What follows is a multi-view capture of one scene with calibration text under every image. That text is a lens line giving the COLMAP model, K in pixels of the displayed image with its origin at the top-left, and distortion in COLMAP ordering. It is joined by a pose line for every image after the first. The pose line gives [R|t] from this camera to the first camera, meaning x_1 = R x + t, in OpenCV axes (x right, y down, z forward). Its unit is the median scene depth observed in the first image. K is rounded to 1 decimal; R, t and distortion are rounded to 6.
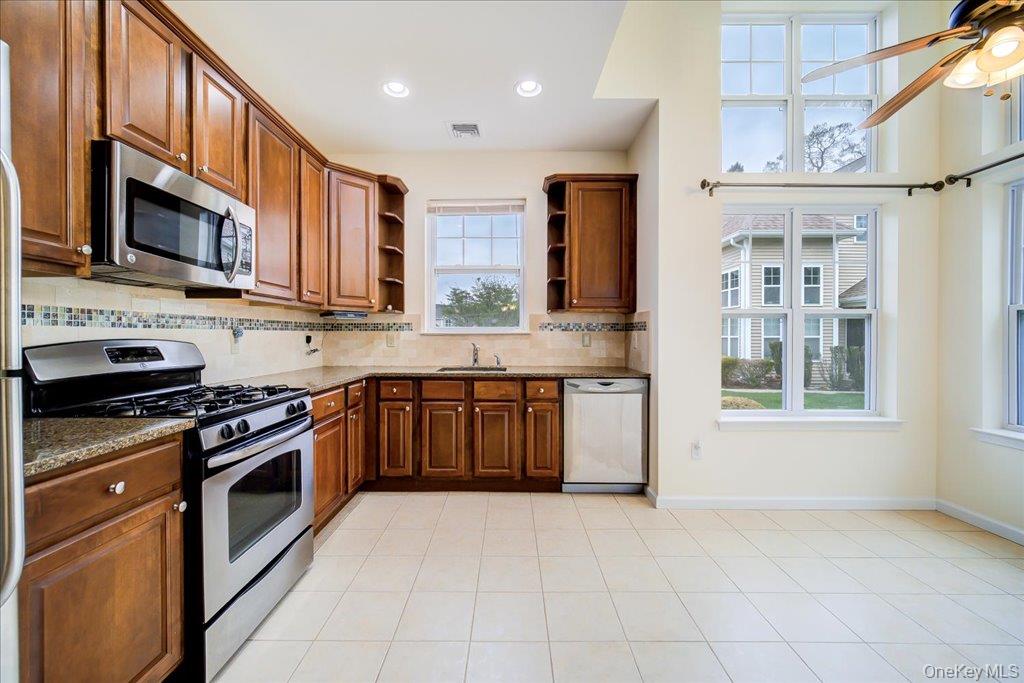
lens RADIAL K [[406.7, 0, 508.8], [0, 406.7, 336.1], [0, 0, 1]] dist [0.001137, -0.000043]
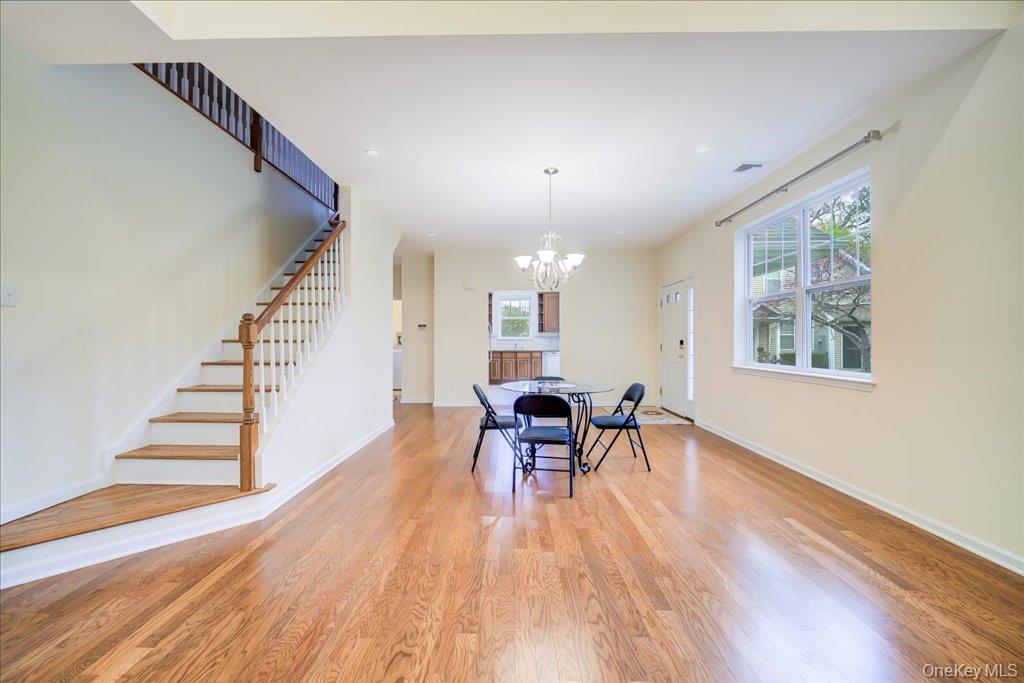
lens RADIAL K [[406.7, 0, 506.9], [0, 406.7, 341.3], [0, 0, 1]] dist [0.001137, -0.000043]
pose [[0.999977, -0.000521, 0.006724, -0.186615], [0.000552, 0.999989, -0.004609, 0.025911], [-0.006722, 0.004613, 0.999967, -2.396521]]
